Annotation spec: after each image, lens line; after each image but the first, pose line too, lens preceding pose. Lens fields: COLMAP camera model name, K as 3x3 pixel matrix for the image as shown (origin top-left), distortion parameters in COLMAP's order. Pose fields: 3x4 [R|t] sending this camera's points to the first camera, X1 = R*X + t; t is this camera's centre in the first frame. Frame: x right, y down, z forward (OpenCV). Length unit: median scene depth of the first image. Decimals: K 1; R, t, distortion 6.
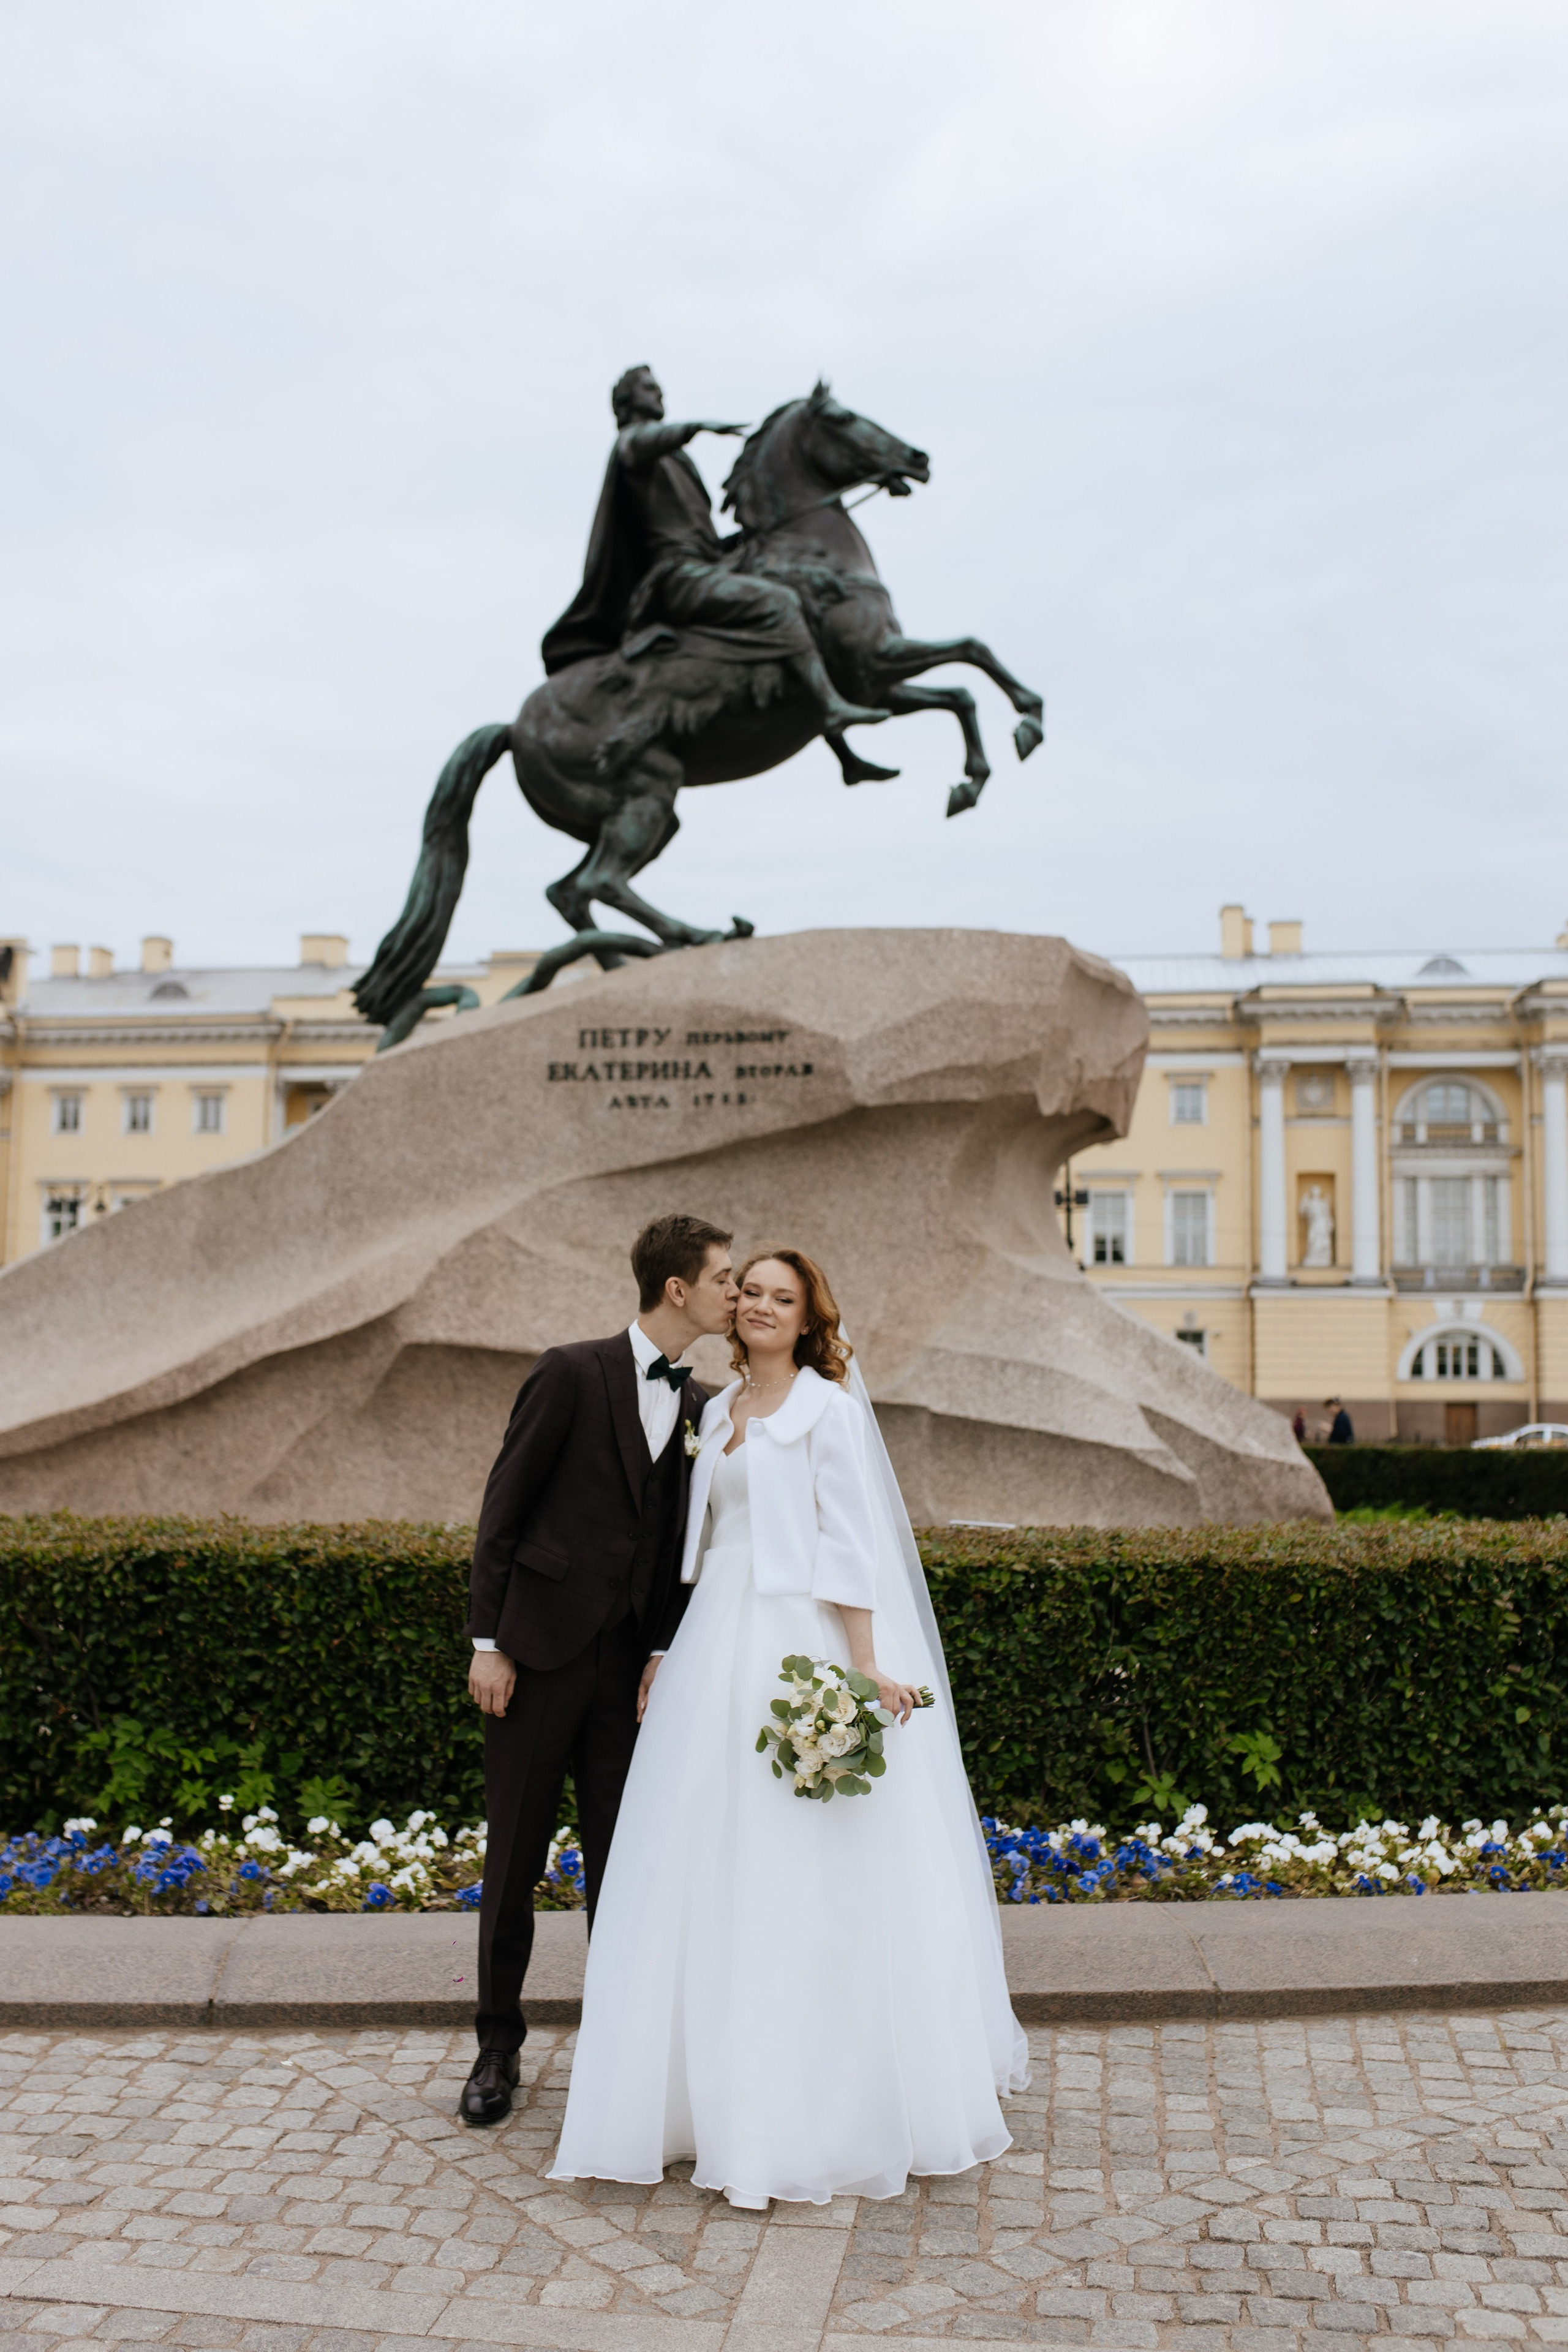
lens RADIAL K [[2254.2, 0, 784.0], [0, 2254.2, 1176.0], [0, 0, 1]] dist [0.005418, 0.002216]
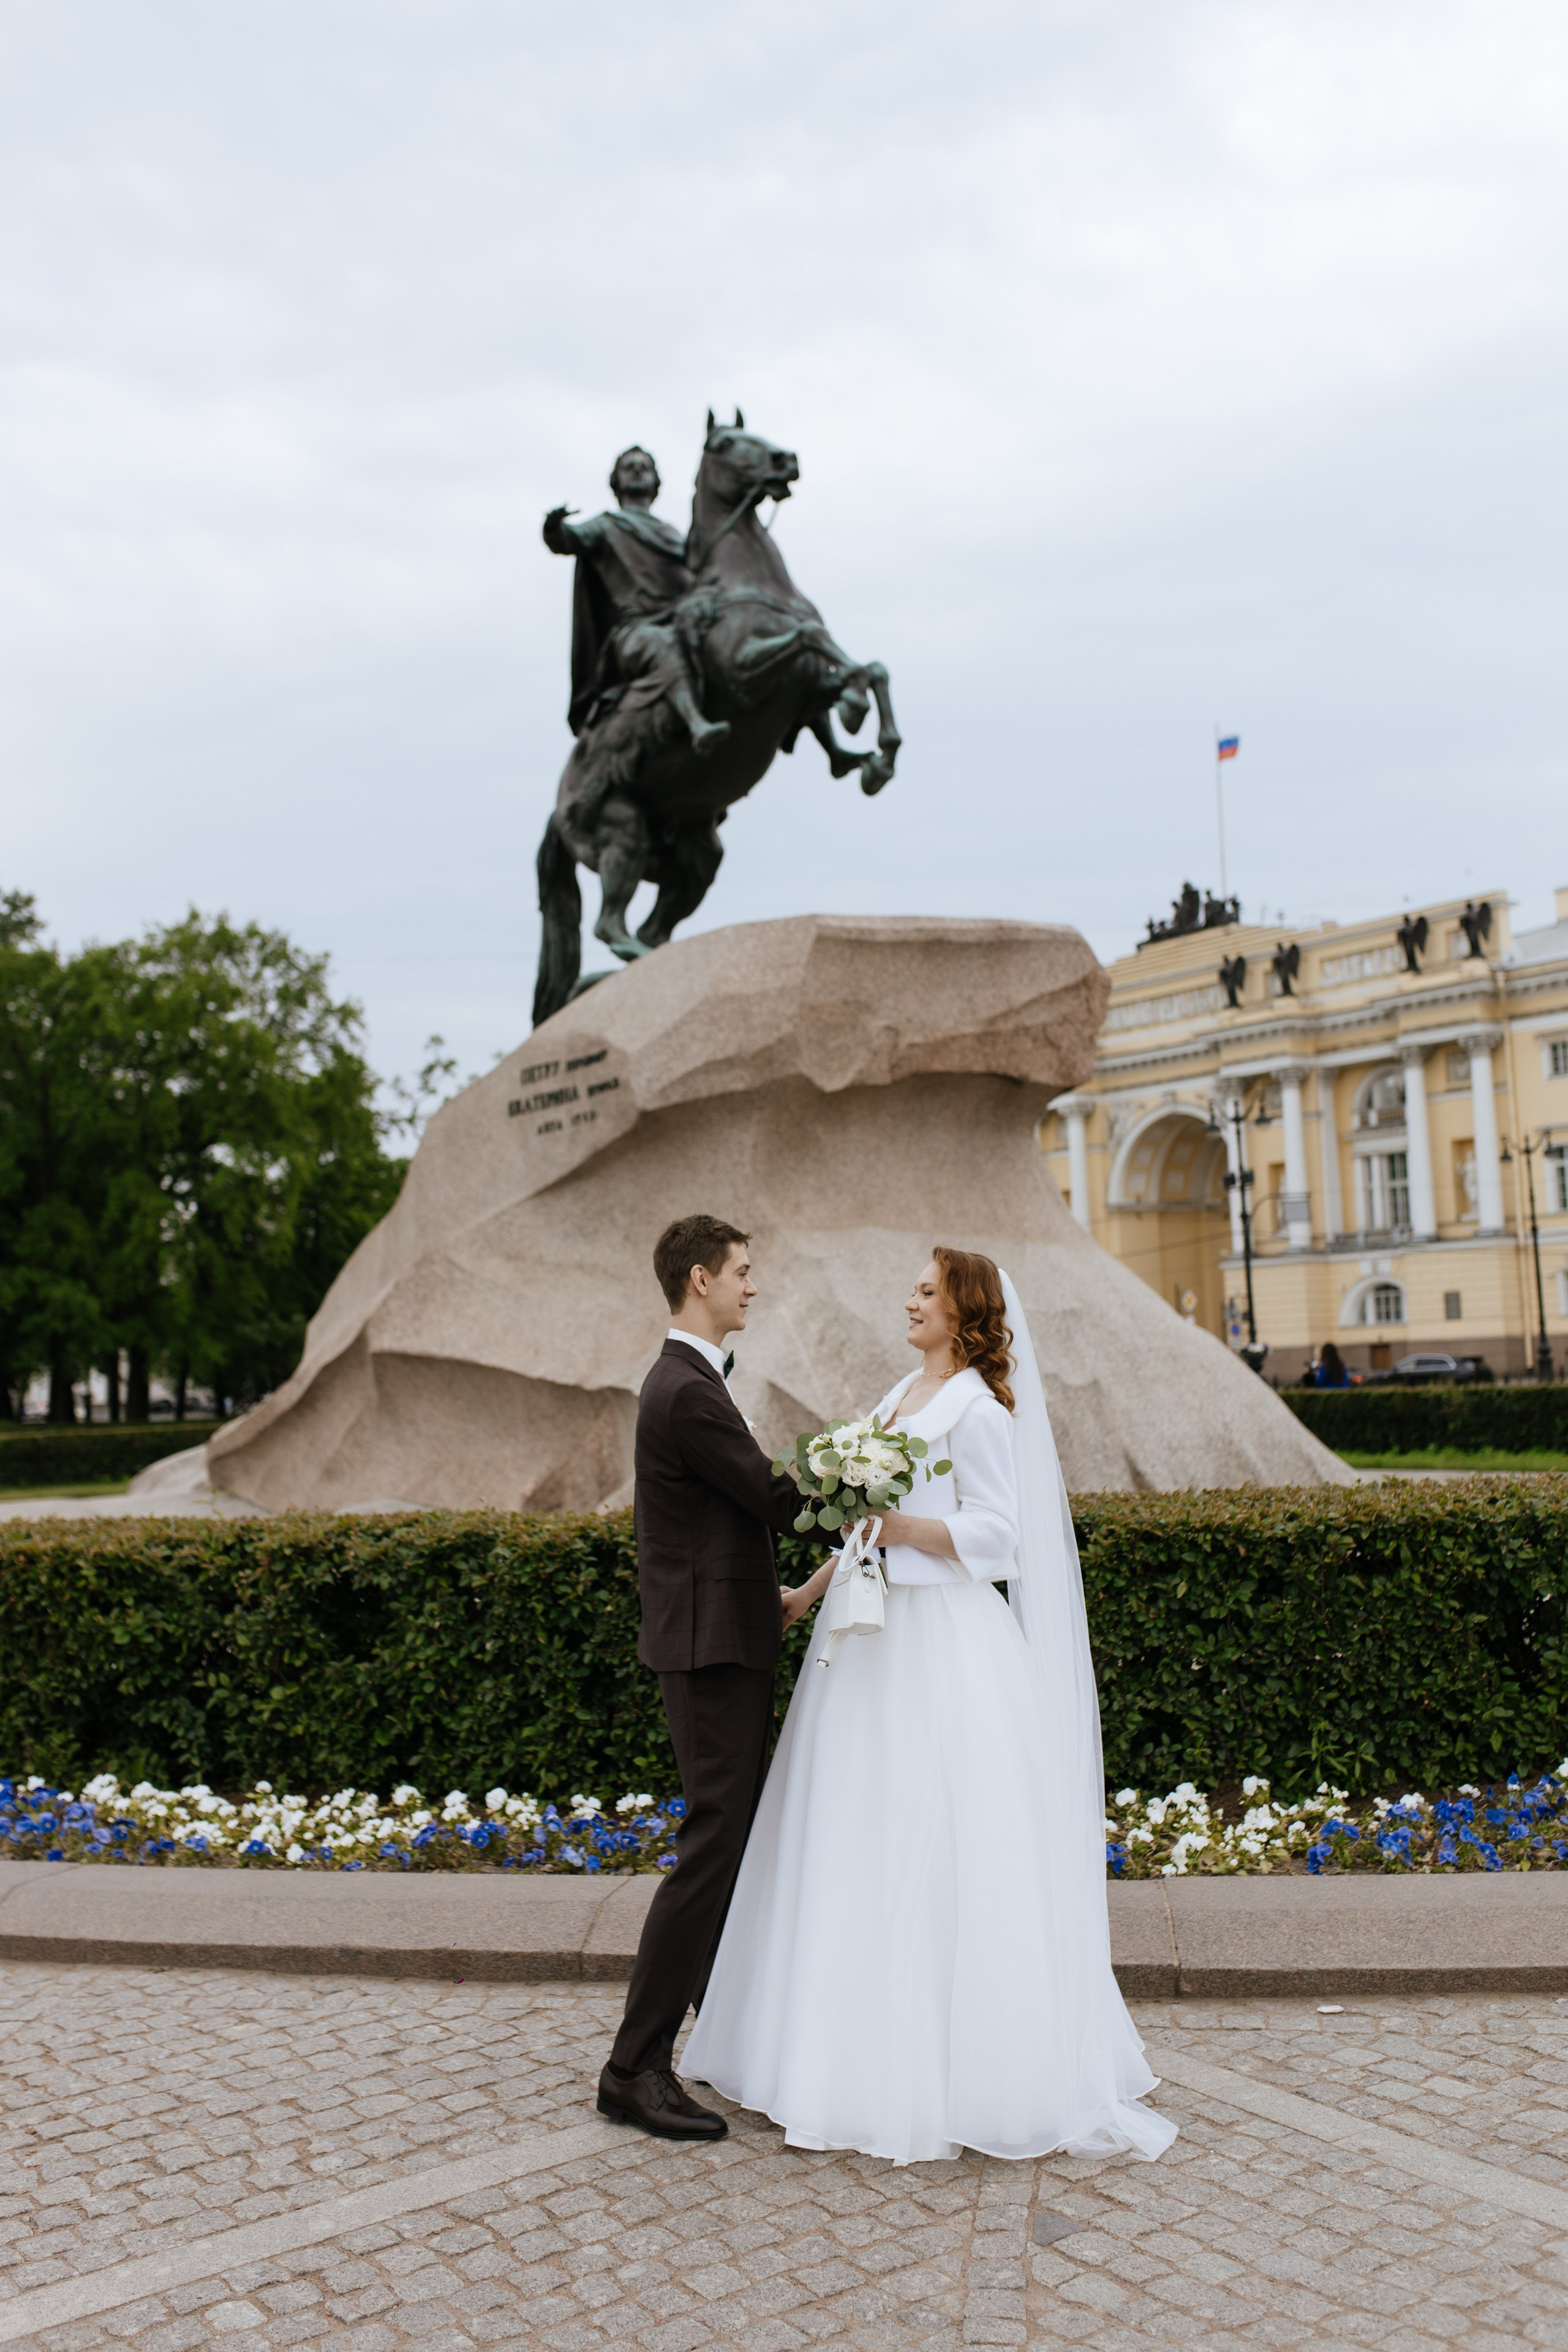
lens RADIAL K [[2254.2, 0, 784.0], [0, 2254.2, 1176.0], [0, 0, 1]] dist [0.005418, 0.002216]
pose [[0.712033, -0.101643, -0.694750, 0.814858], [0.120243, 0.992501, -0.021970, 0.030984], [0.691773, -0.067895, 0.718916, 0.263977]]
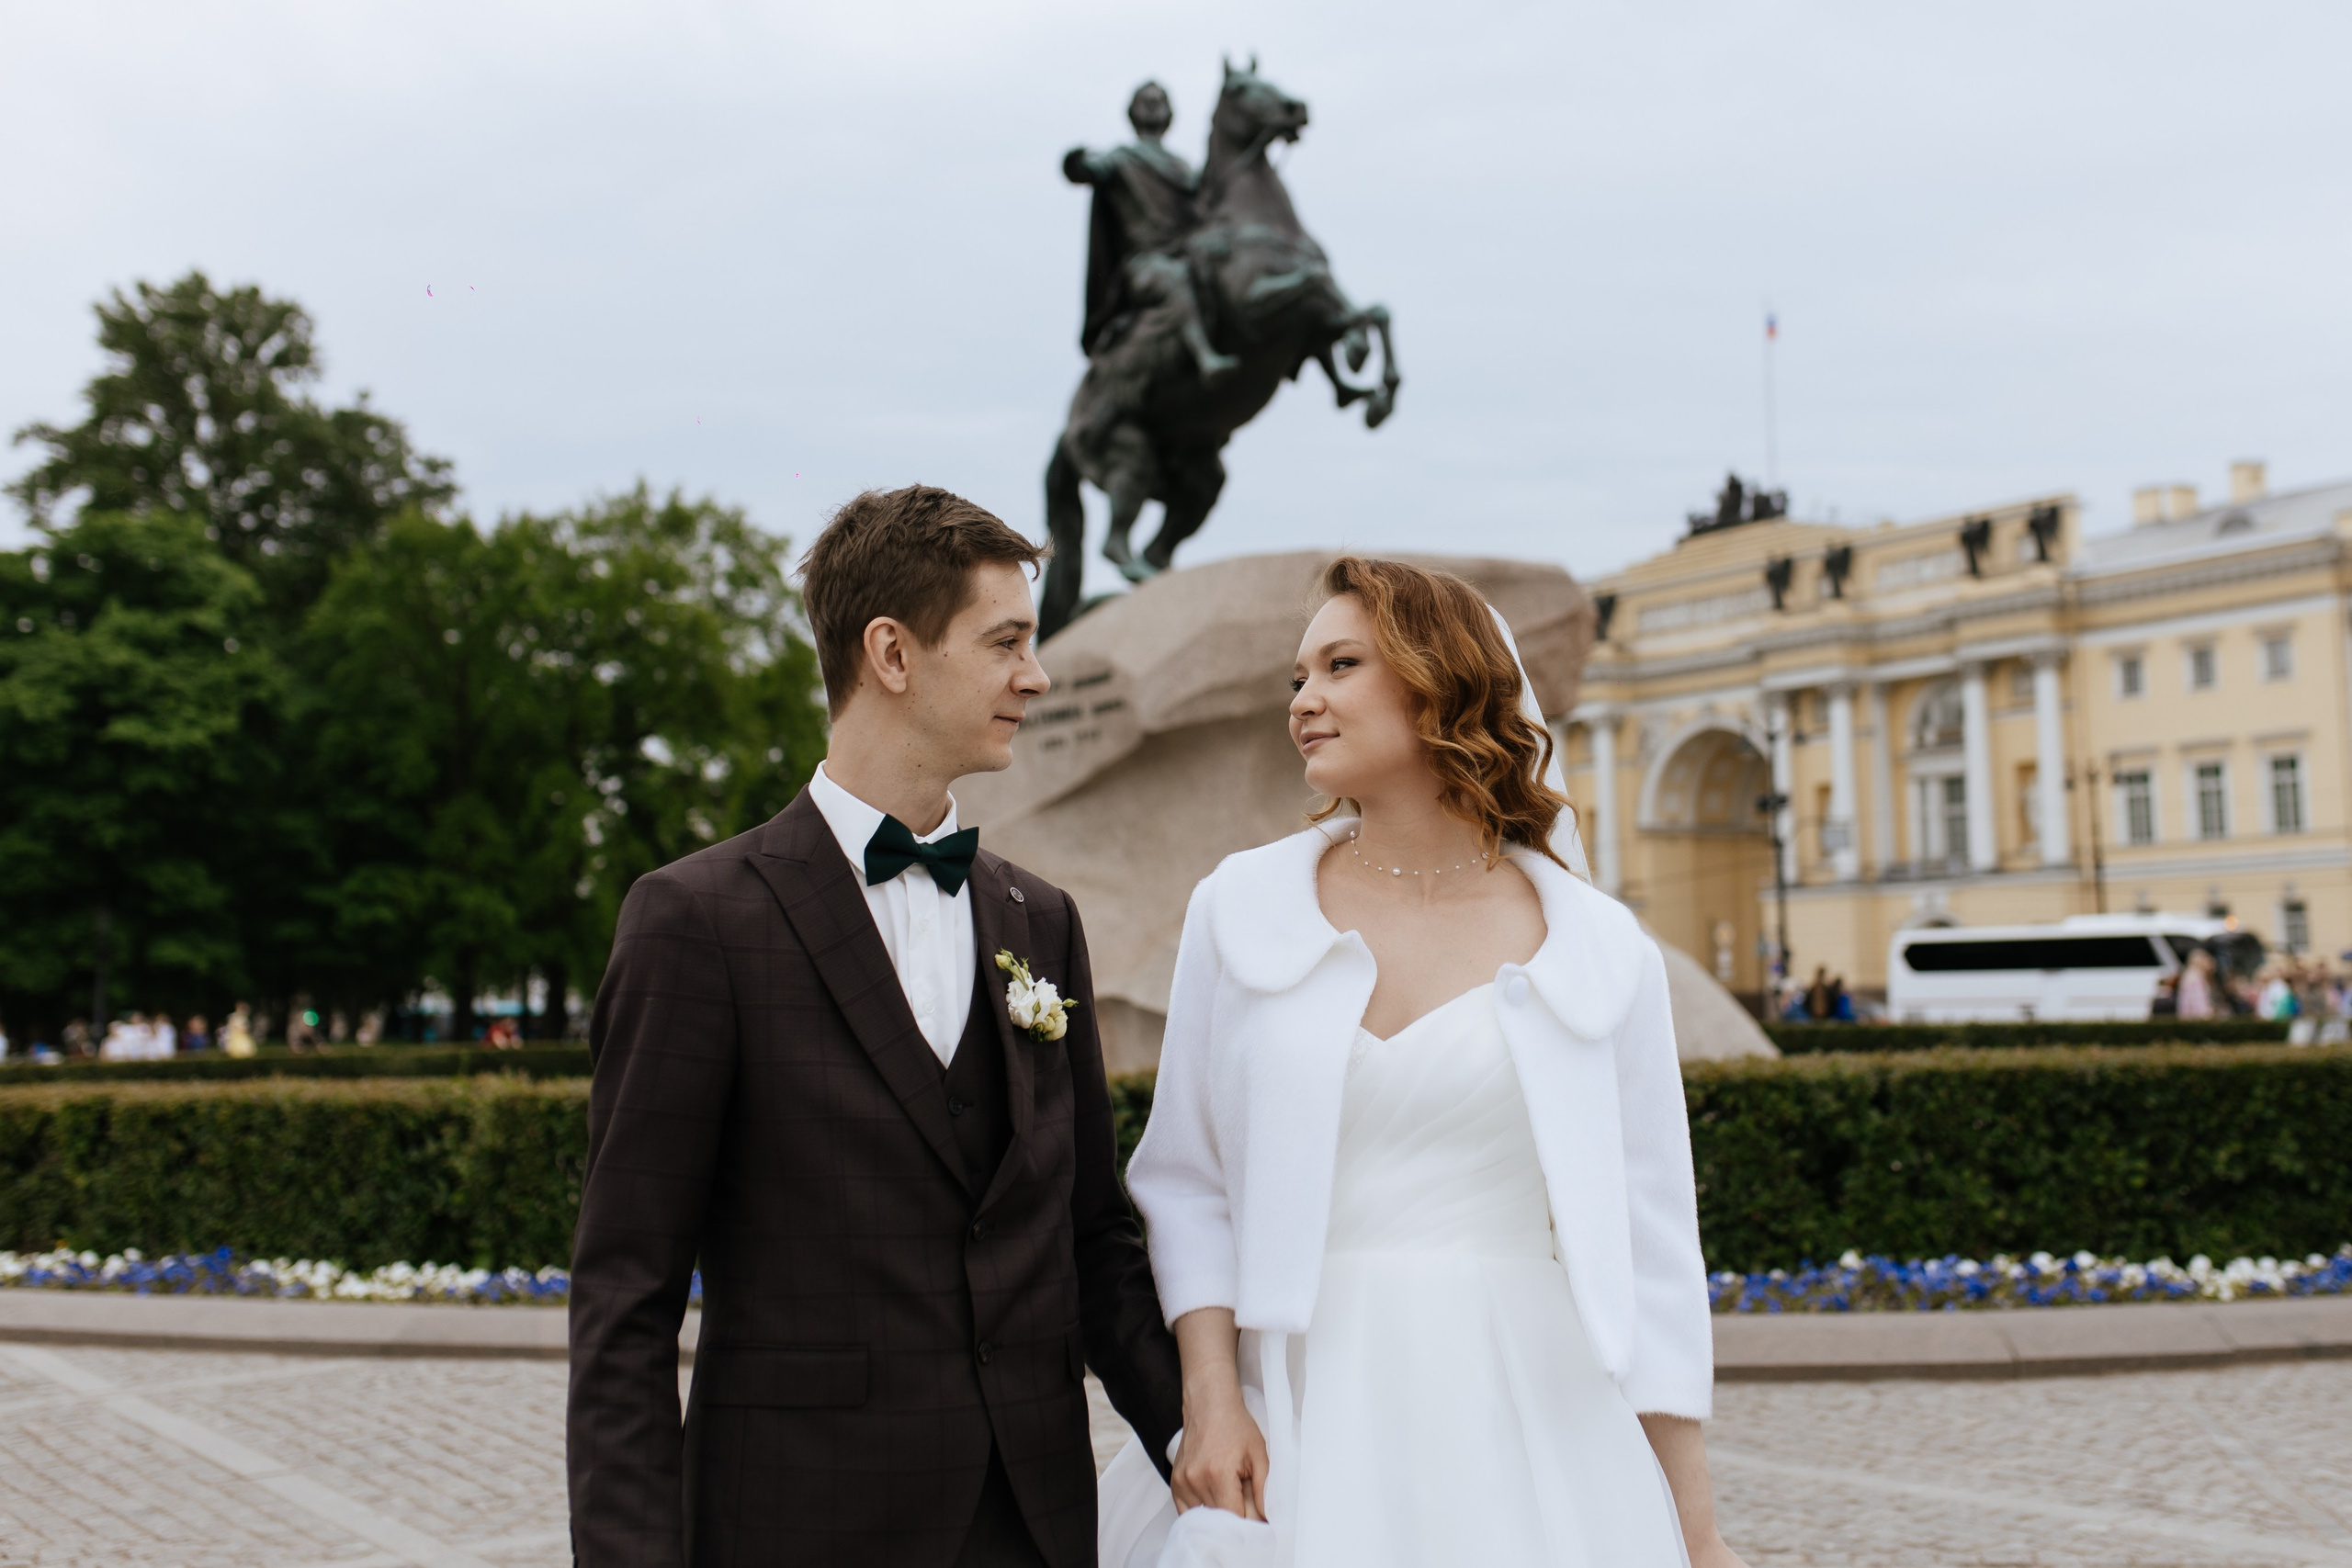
lens RADIAL K [[2568.1, 0, 1332.9], [0, 2568.1, 707.4], [0, 0, 1]] dist [-0.008404, 0.000012]
pose [[0.728374, -0.106690, -0.676822, 0.952909], [0.099250, 0.993813, -0.049849, 0.029511], [0.677953, -0.030866, 0.734457, 0.121153]]
